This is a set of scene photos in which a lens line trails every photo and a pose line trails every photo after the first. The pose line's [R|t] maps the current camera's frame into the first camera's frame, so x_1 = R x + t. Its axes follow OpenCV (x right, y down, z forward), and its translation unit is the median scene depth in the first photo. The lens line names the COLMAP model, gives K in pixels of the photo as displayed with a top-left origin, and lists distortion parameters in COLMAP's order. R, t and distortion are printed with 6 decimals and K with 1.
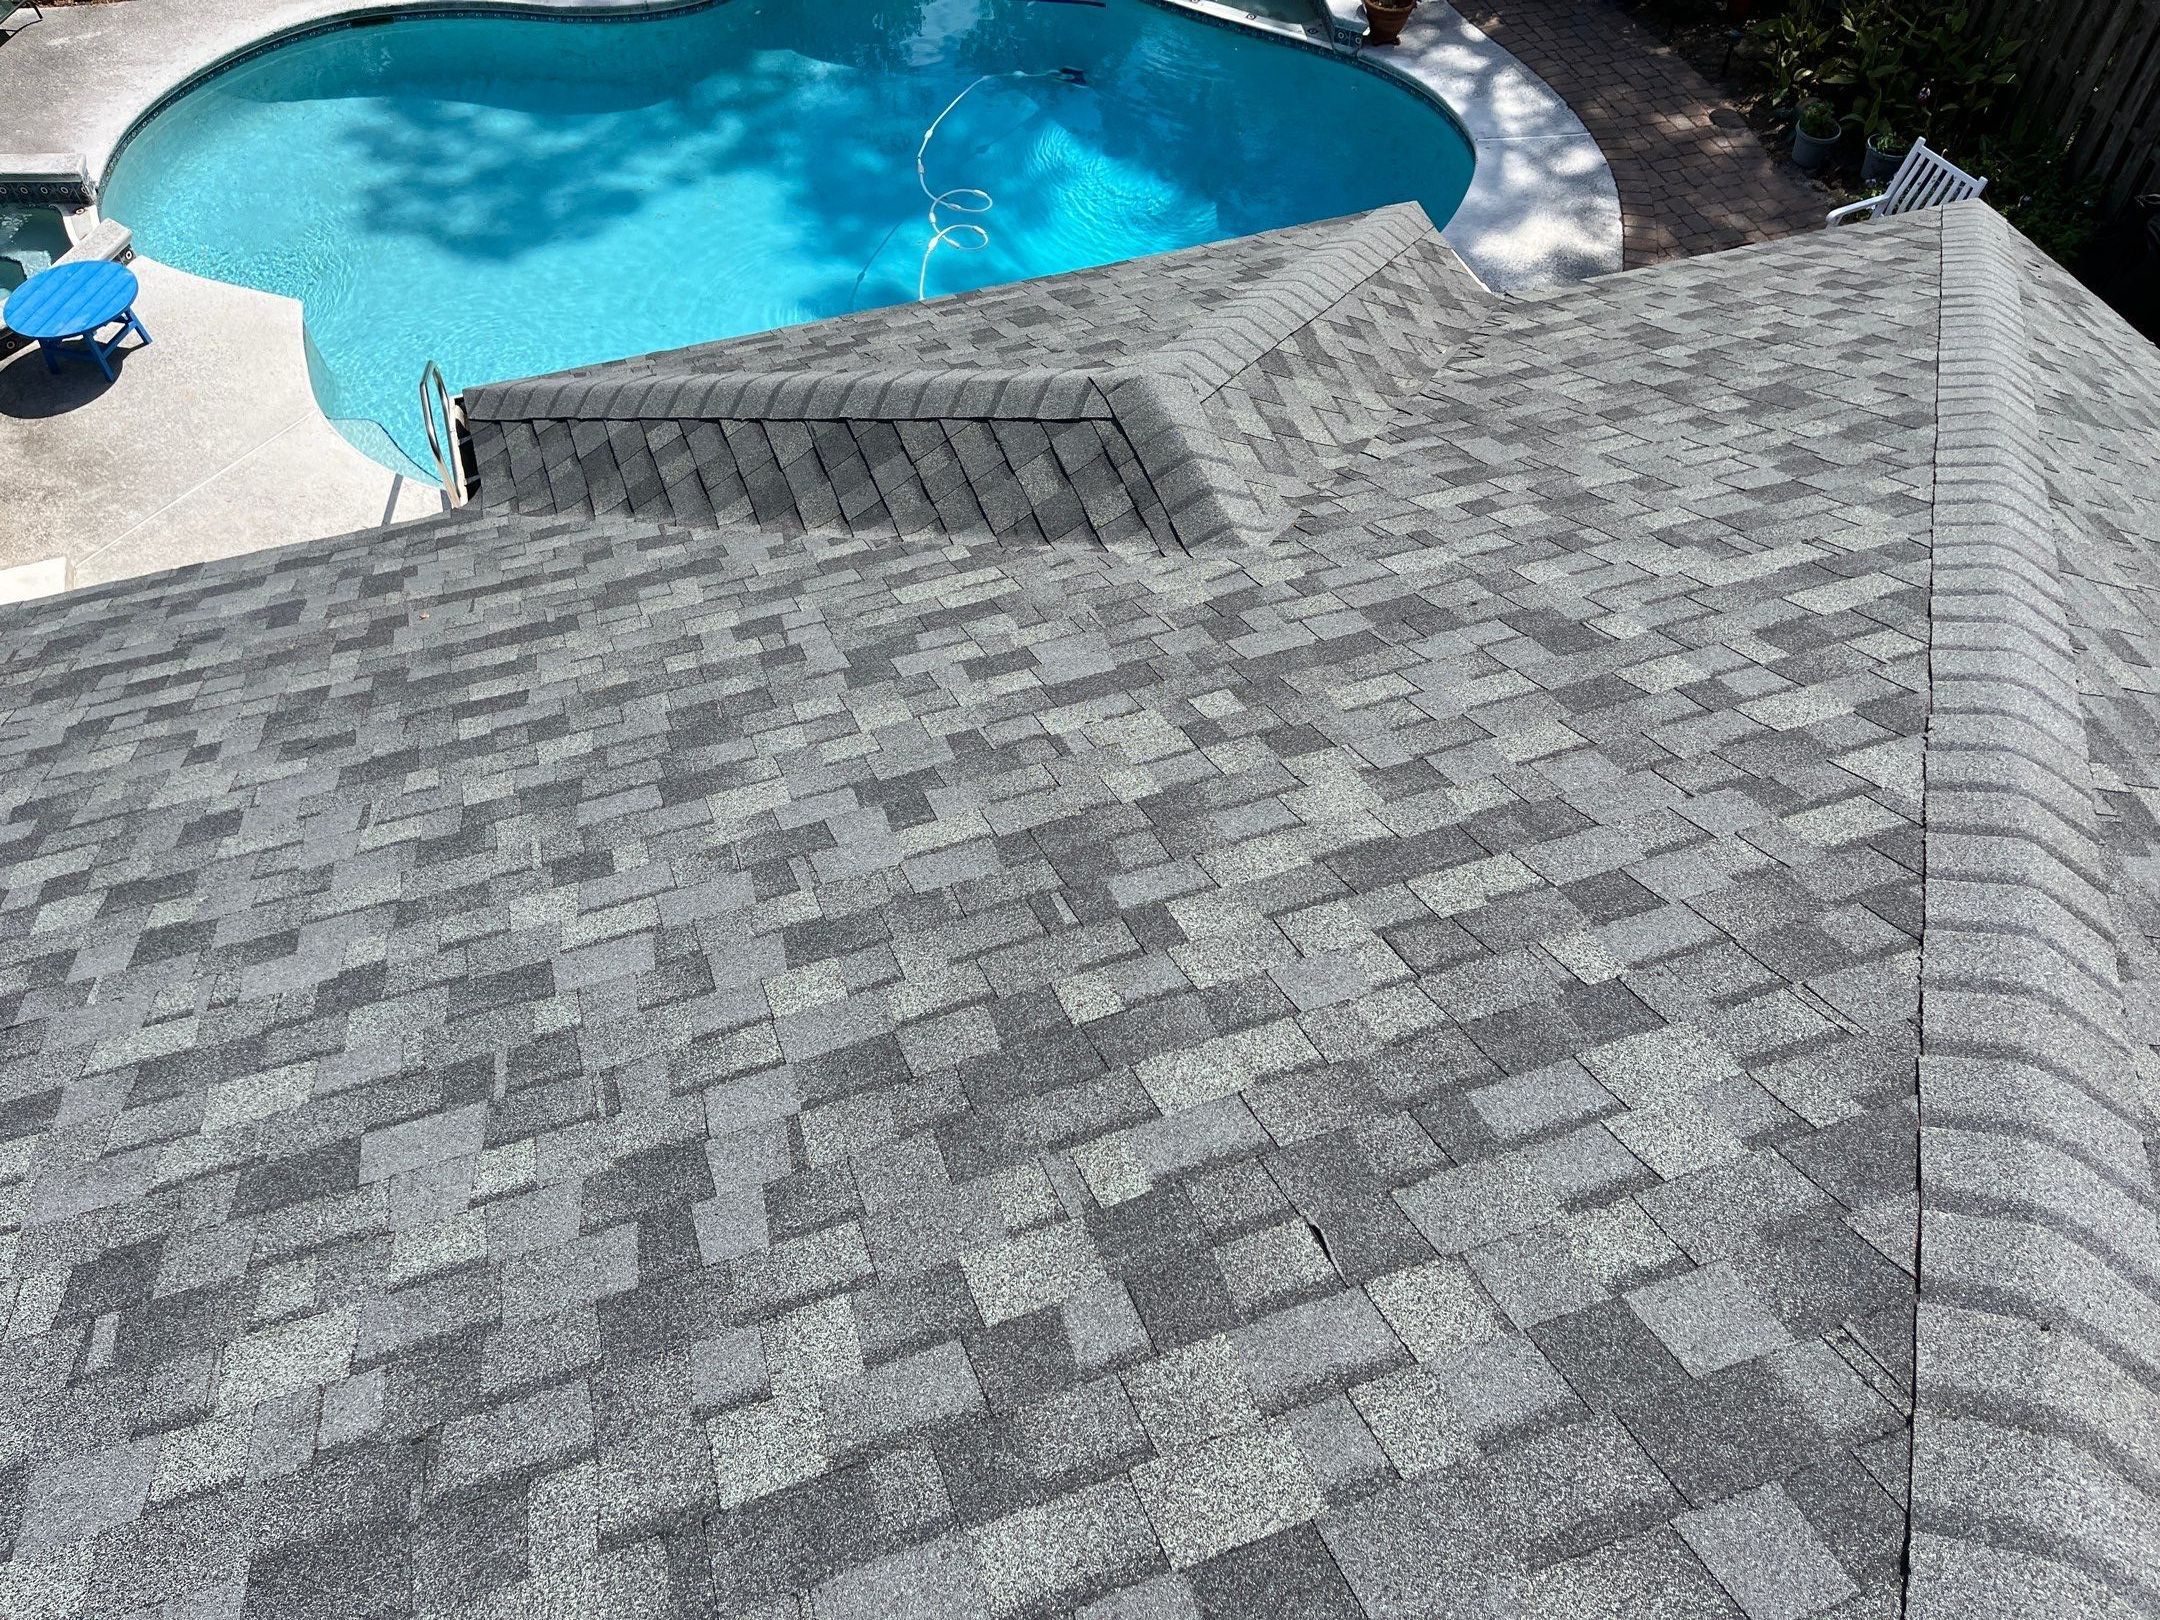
lens RADIAL K [[1566.1, 0, 1080.0], [0, 1566.1, 810.0], [0, 0, 1]] dist [0.000654, -0.001028]
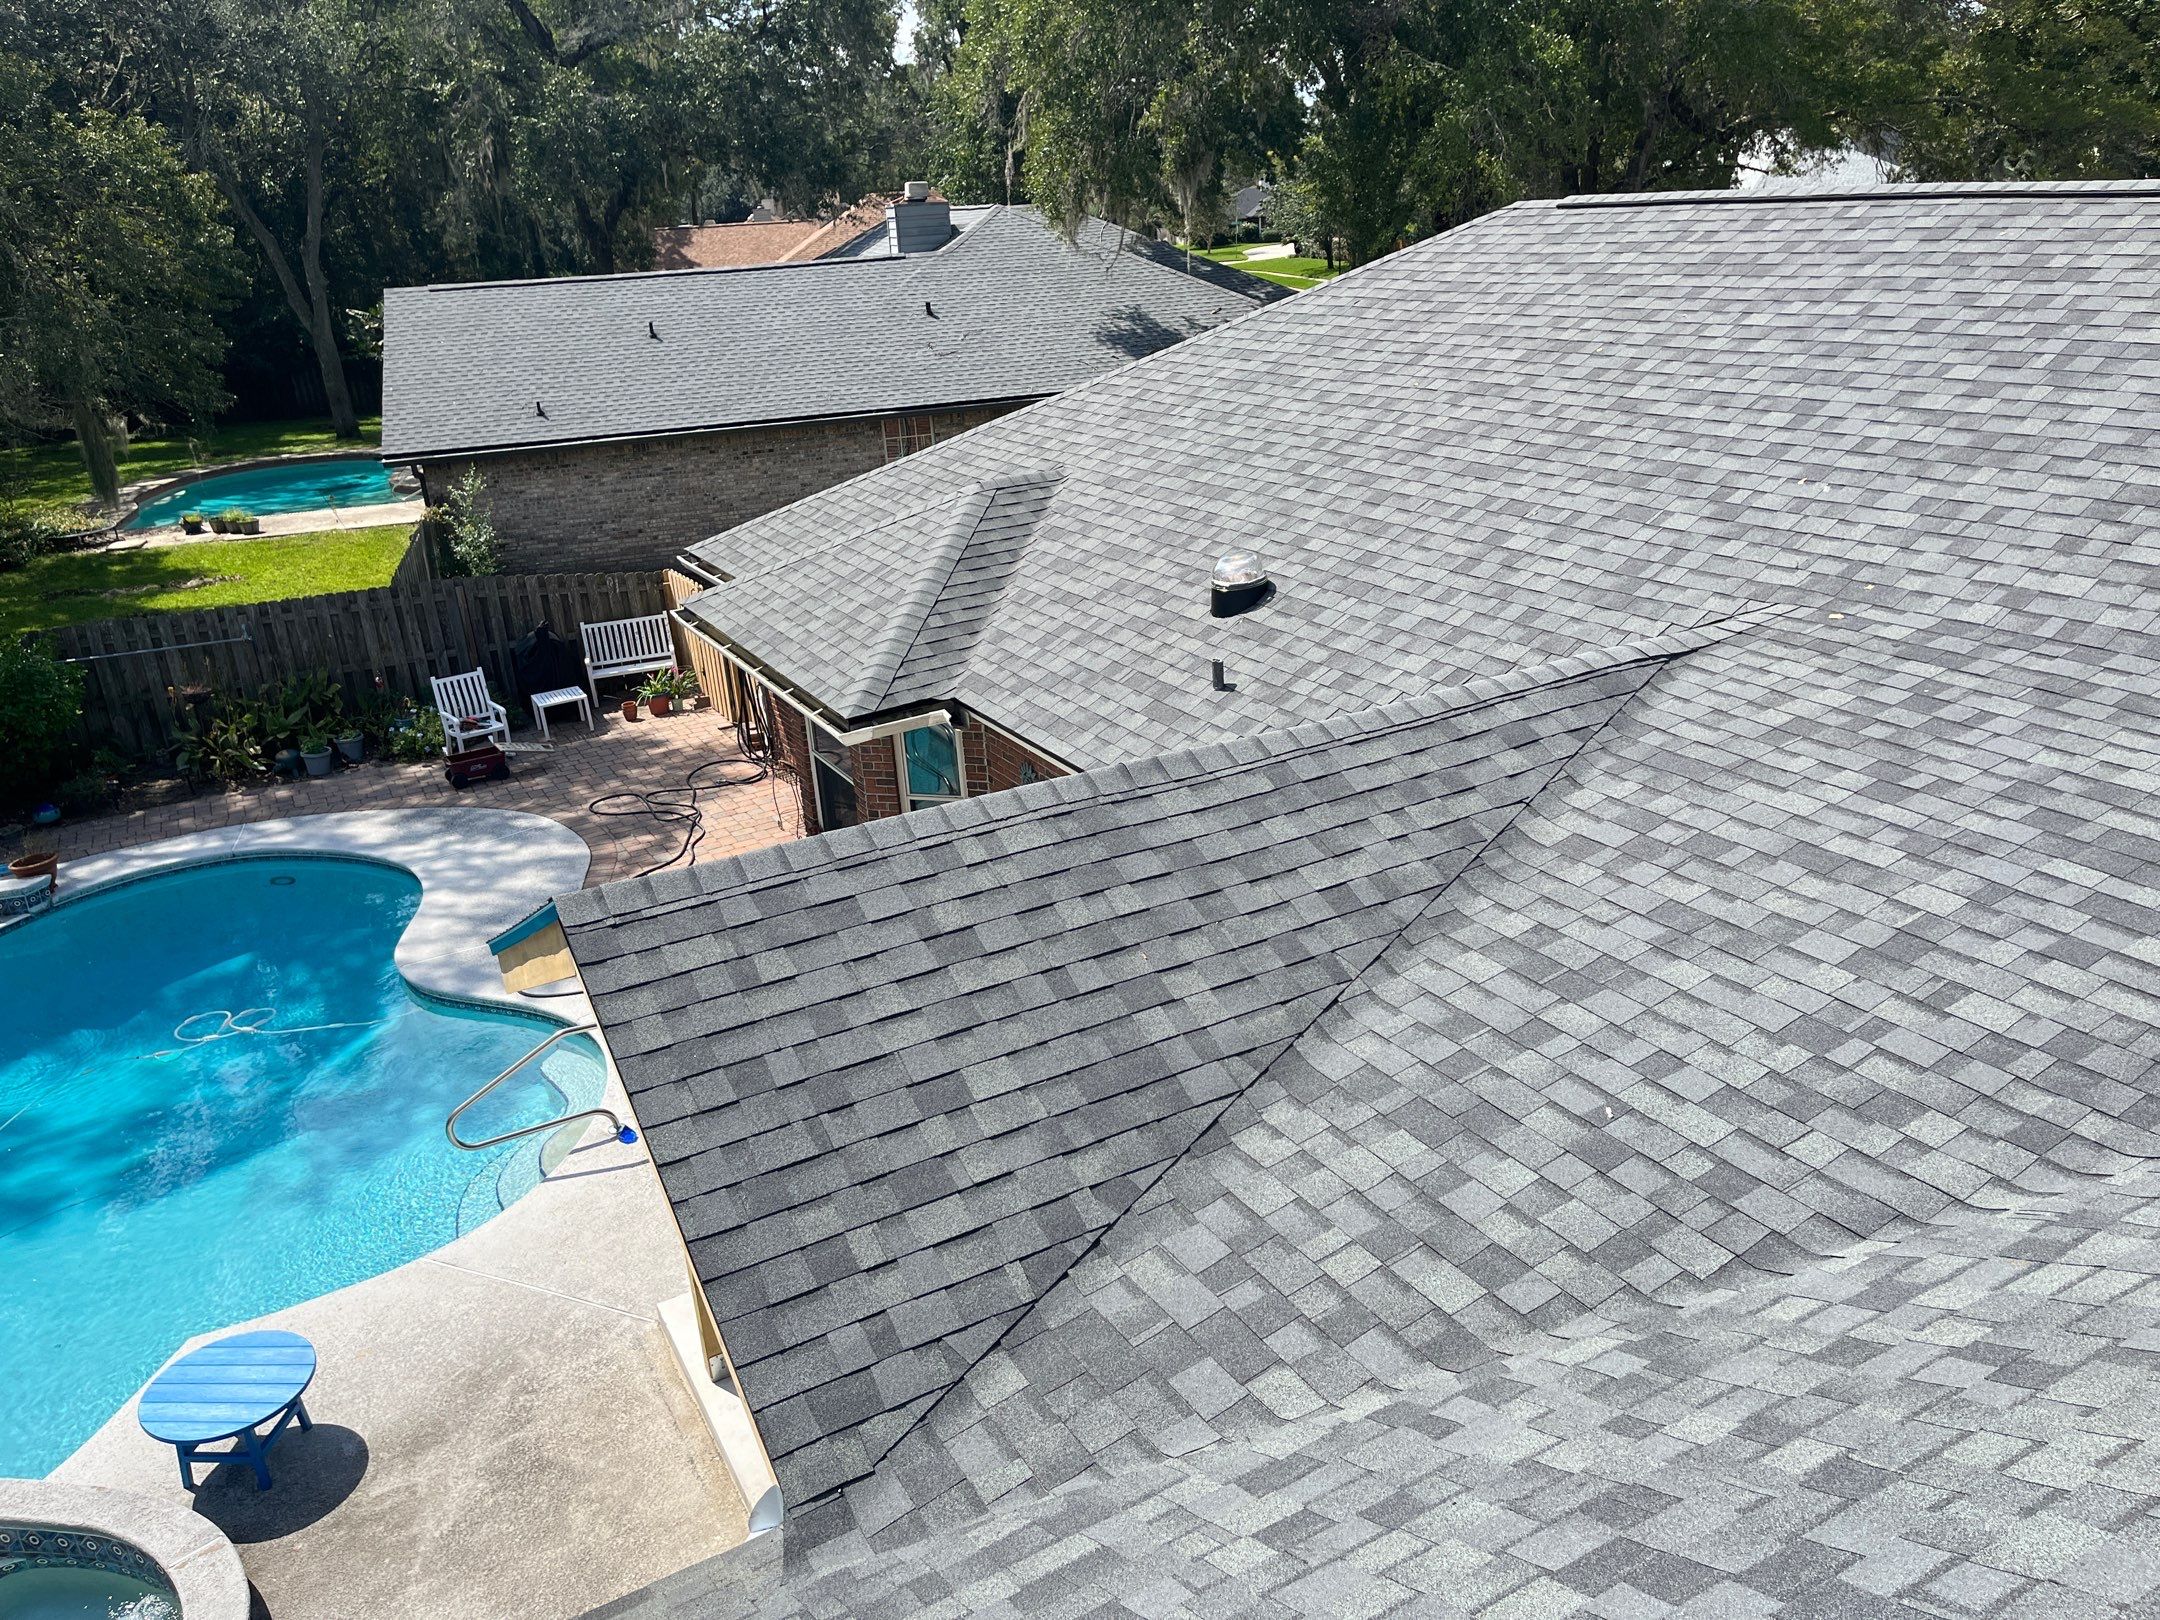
lens RADIAL K [[1566.1, 0, 1080.0], [0, 1566.1, 810.0], [0, 0, 1]] dist [0.000654, -0.001028]
pose [[-0.137310, -0.385660, 0.912366, -1.005437], [0.821906, 0.469712, 0.322244, -0.278782], [-0.552826, 0.794127, 0.252480, 0.249847]]
